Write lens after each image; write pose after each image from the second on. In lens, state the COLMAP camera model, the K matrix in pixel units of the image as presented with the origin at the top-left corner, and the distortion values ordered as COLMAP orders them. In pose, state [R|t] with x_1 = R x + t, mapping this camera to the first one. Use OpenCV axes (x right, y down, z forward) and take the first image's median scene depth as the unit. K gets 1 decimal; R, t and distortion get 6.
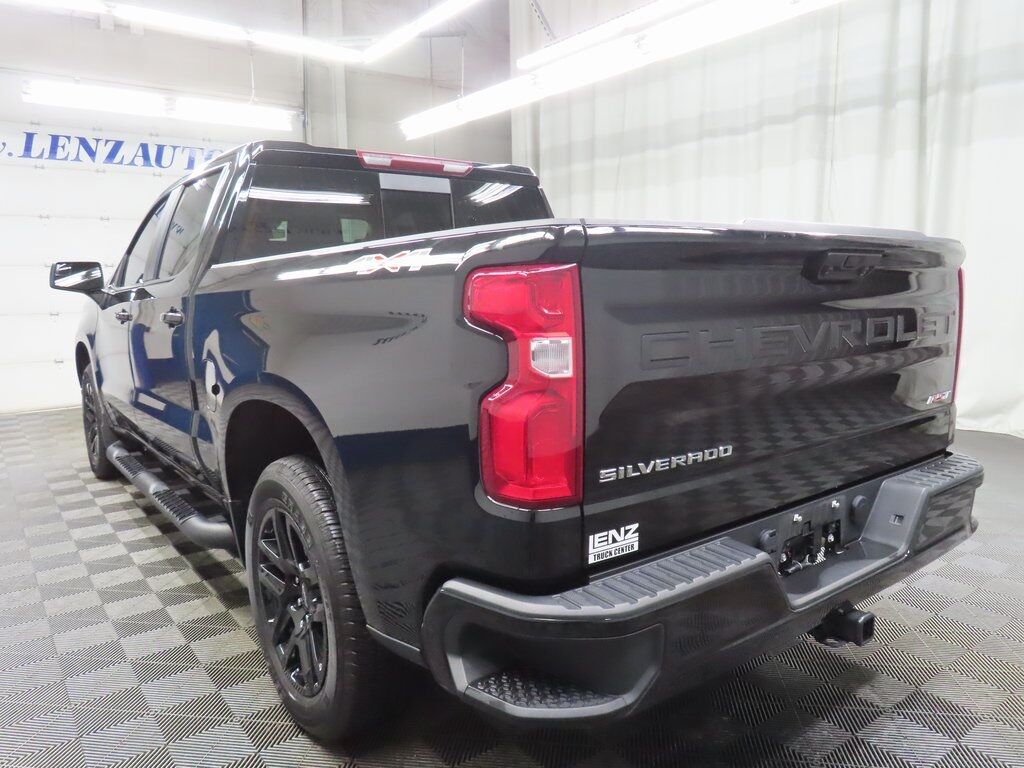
lens RADIAL K [[733.1, 0, 512.0], [0, 733.1, 384.0], [0, 0, 1]] dist [-0.009579, 0.002179]
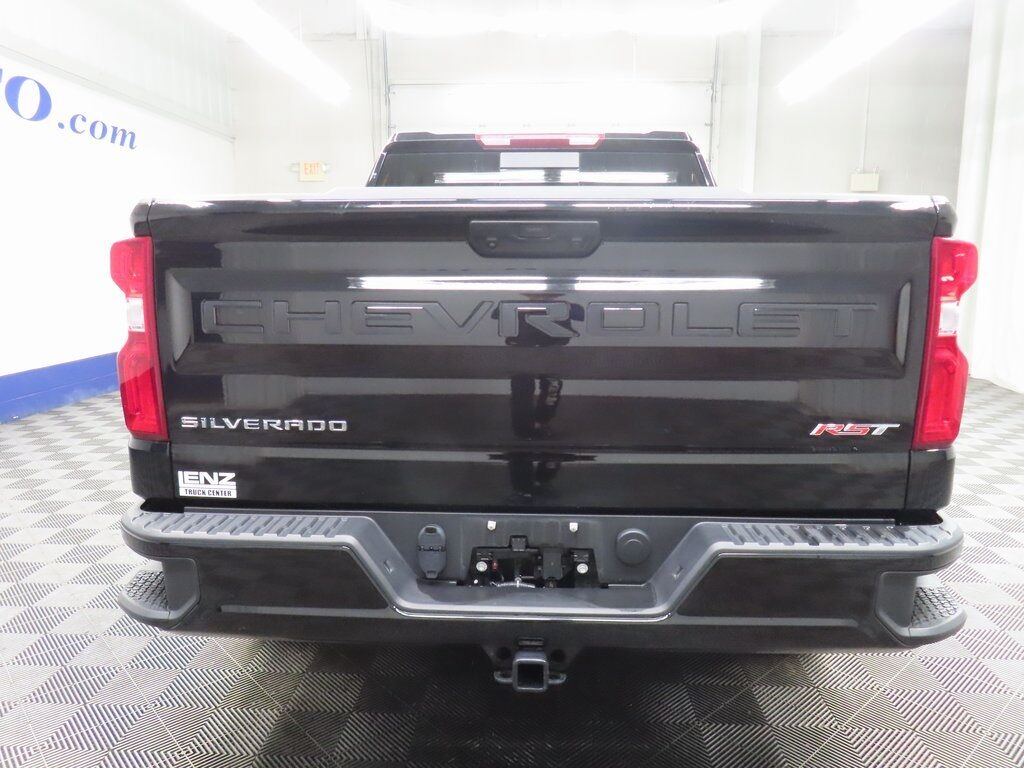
lens RADIAL K [[733.1, 0, 512.0], [0, 733.1, 384.0], [0, 0, 1]] dist [-0.009579, 0.002179]
pose [[0.772794, 0.119717, -0.623264, 0.528587], [-0.100809, 0.992735, 0.065691, -0.026064], [0.626600, 0.012065, 0.779248, 0.183188]]
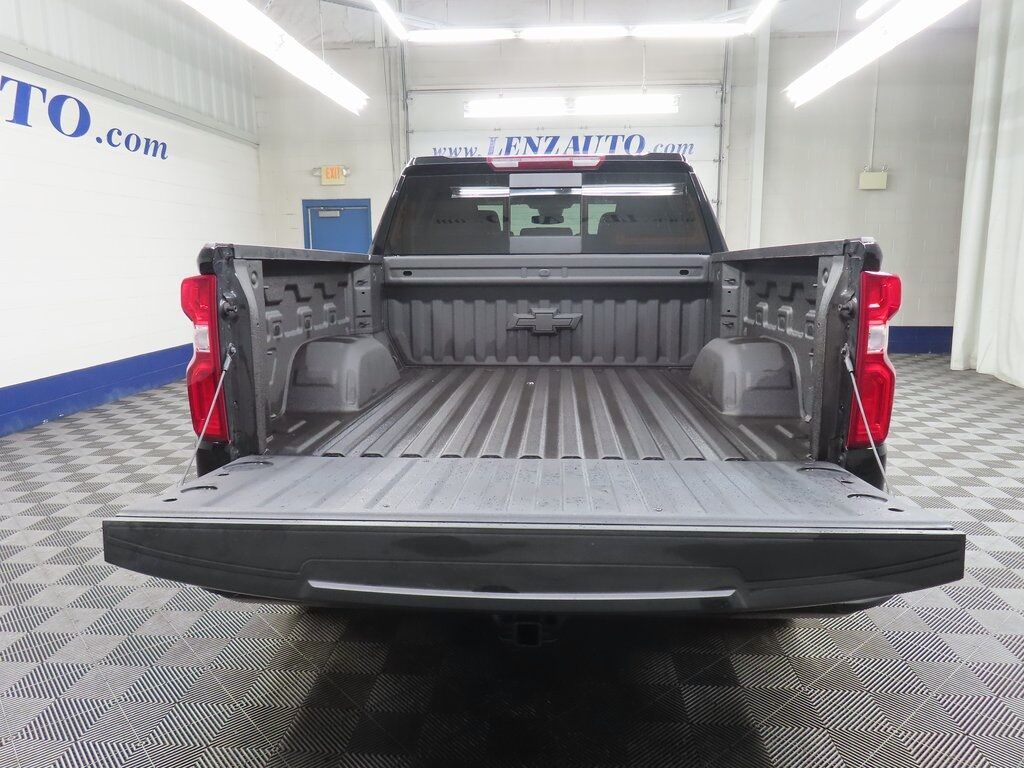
lens RADIAL K [[733.1, 0, 512.0], [0, 733.1, 384.0], [0, 0, 1]] dist [-0.009579, 0.002179]
pose [[0.757235, 0.122212, -0.641607, 0.600387], [-0.094436, 0.992502, 0.077595, -0.047839], [0.646280, 0.001834, 0.763098, 0.115056]]
